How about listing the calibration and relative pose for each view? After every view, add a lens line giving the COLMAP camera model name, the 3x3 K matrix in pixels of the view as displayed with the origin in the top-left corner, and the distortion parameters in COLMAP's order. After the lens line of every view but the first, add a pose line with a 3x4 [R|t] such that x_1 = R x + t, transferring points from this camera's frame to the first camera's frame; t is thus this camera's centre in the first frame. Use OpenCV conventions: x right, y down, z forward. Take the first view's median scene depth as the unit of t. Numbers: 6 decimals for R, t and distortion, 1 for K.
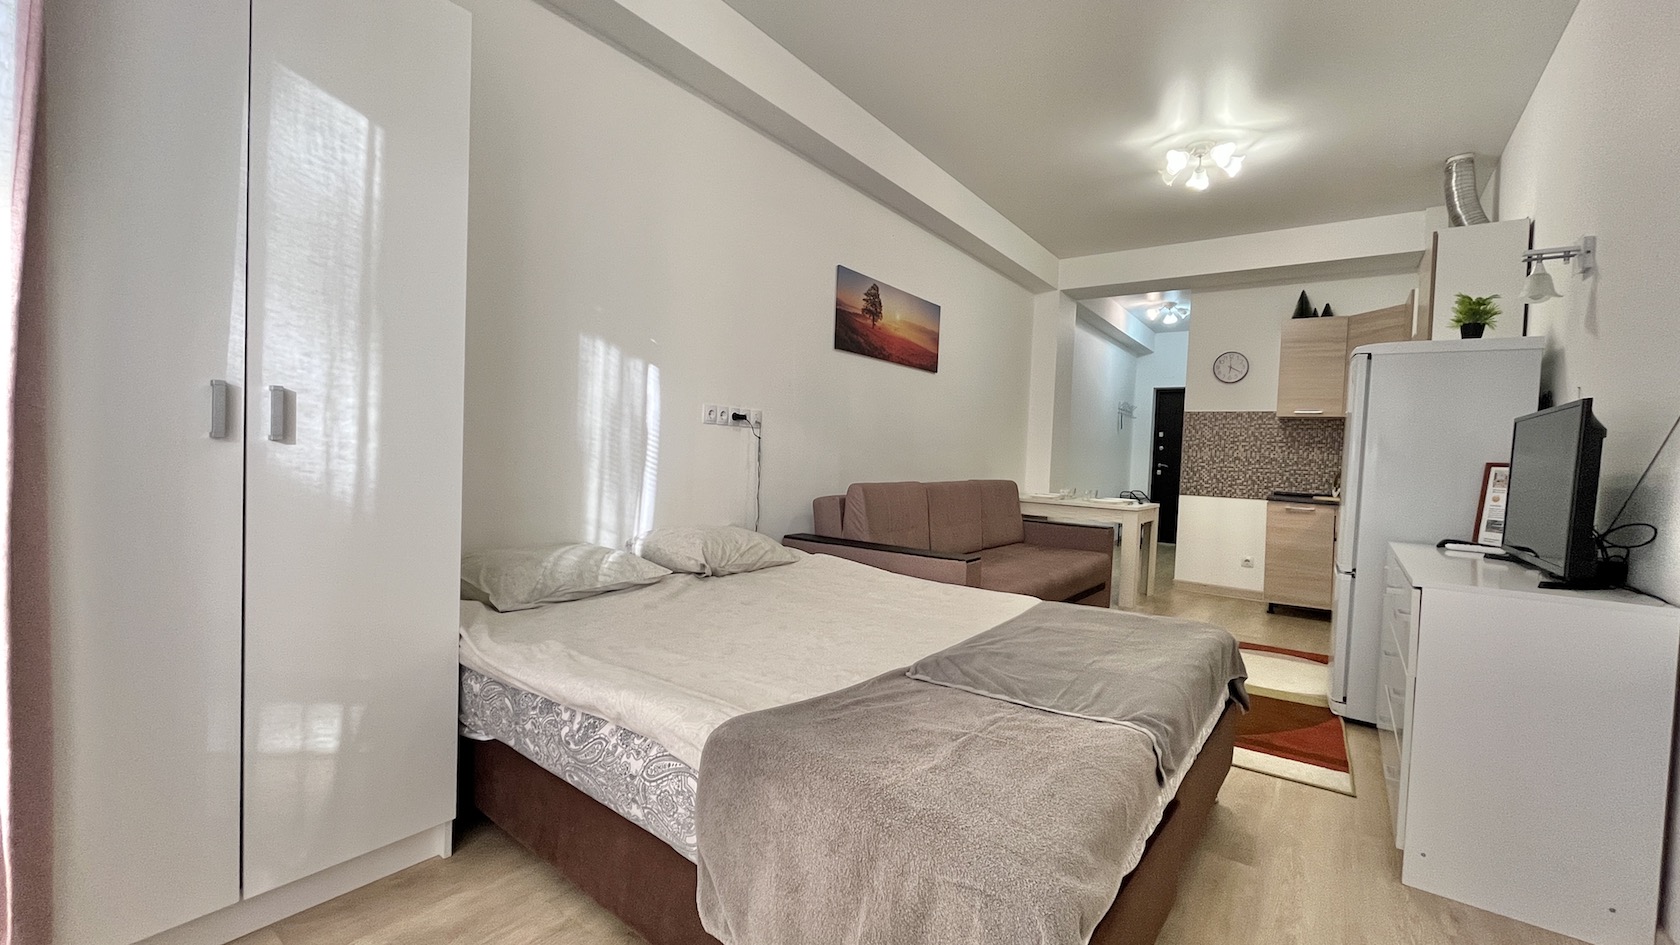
lens RADIAL K [[677.7, 0, 840.0], [0, 677.7, 472.5], [0, 0, 1]] dist [-0.000871, -0.000191]
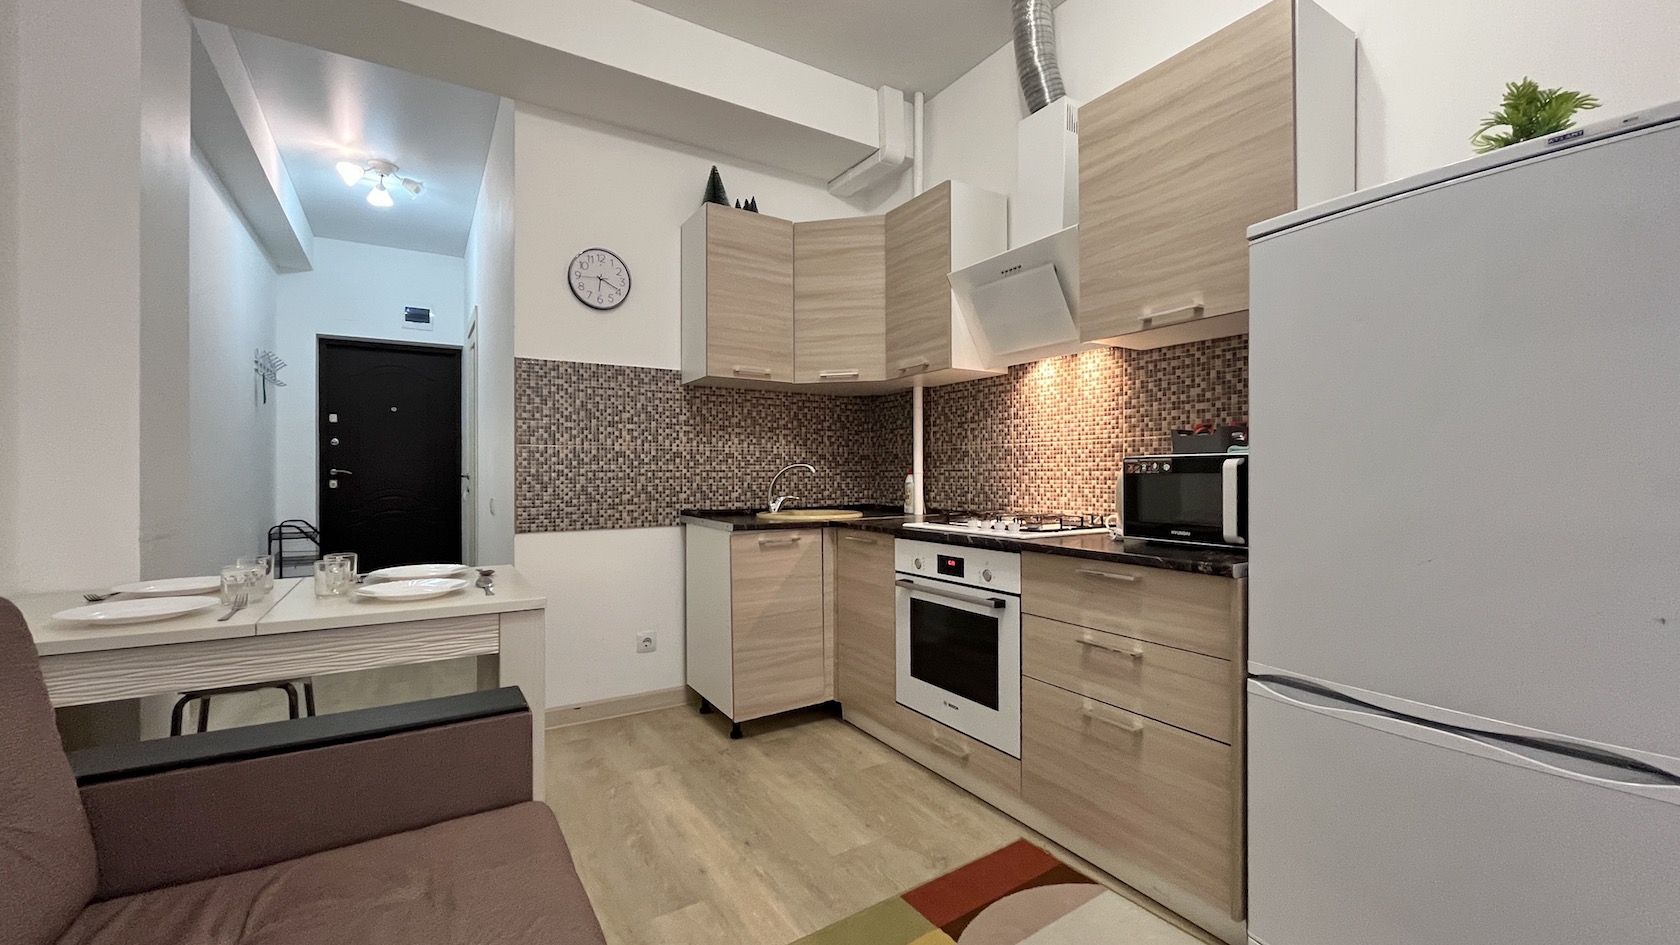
lens RADIAL K [[677.7, 0, 840.0], [0, 677.7, 472.5], [0, 0, 1]] dist [-0.000871, -0.000191]
pose [[0.364482, -0.041214, 0.930298, 0.154273], [0.041216, 0.998755, 0.028099, -0.014063], [-0.930298, 0.028102, 0.365727, 0.647067]]
